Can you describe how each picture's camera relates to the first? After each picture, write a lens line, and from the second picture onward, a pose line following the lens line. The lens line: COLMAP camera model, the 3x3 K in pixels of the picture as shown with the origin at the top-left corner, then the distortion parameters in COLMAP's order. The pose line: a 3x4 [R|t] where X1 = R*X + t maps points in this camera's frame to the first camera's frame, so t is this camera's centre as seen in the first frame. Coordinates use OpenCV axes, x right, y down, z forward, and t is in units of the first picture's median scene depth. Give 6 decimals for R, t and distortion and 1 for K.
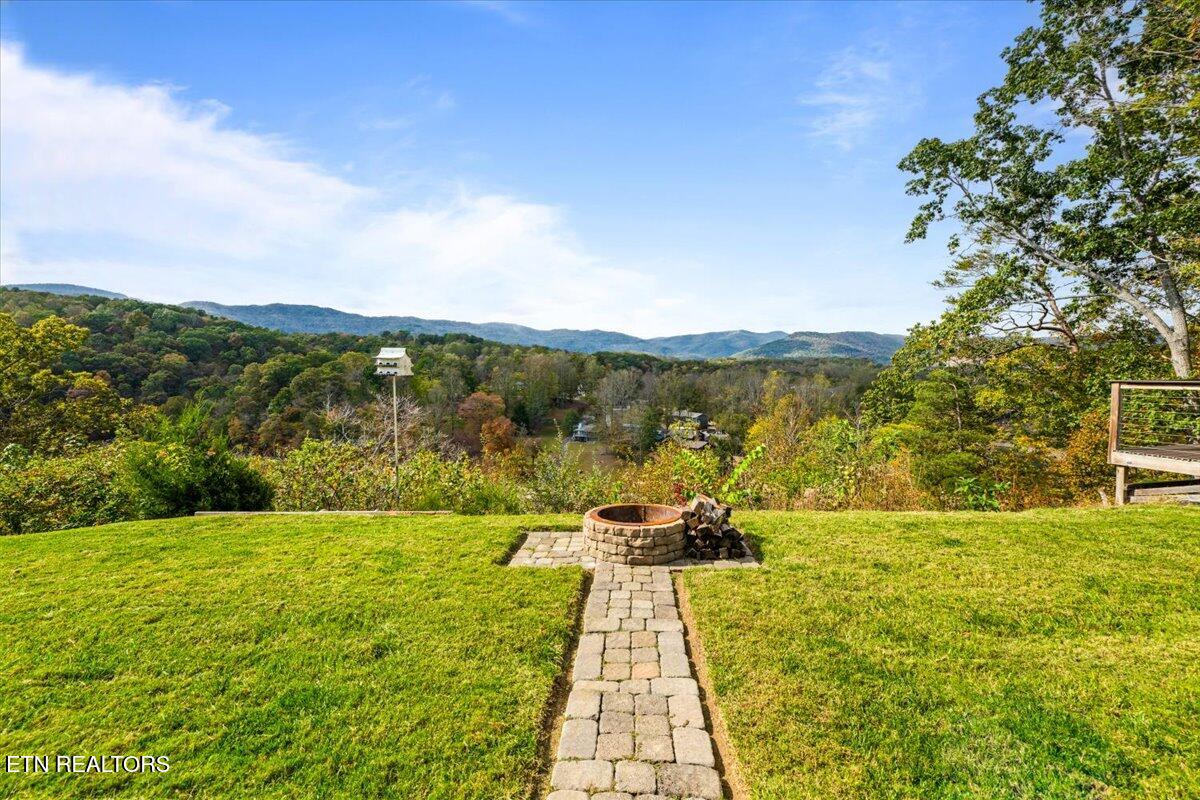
lens RADIAL K [[468.8, 0, 609.6], [0, 468.8, 410.8], [0, 0, 1]] dist [-0.001615, -0.000689]
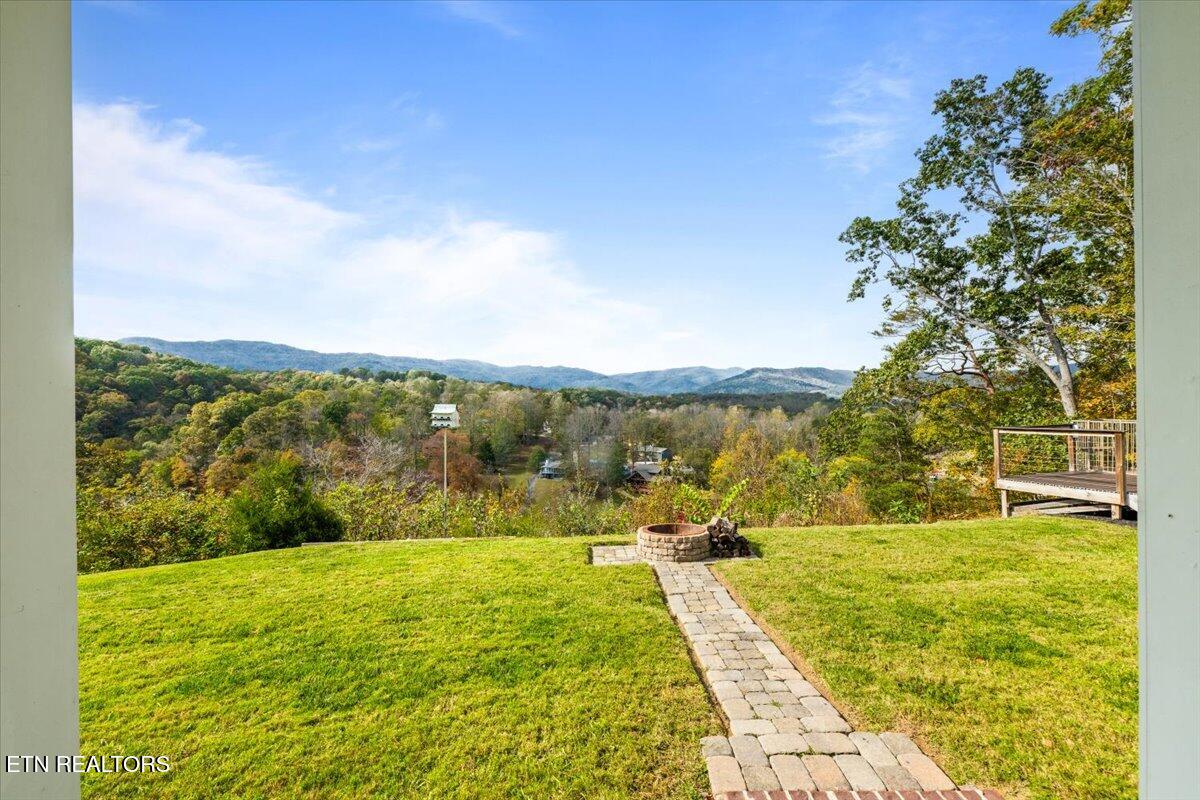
lens RADIAL K [[468.8, 0, 609.6], [0, 468.8, 410.8], [0, 0, 1]] dist [-0.001615, -0.000689]
pose [[0.996964, -0.008338, 0.077421, -0.057442], [0.014164, 0.997083, -0.075001, -0.009074], [-0.076570, 0.075870, 0.994173, -0.103959]]
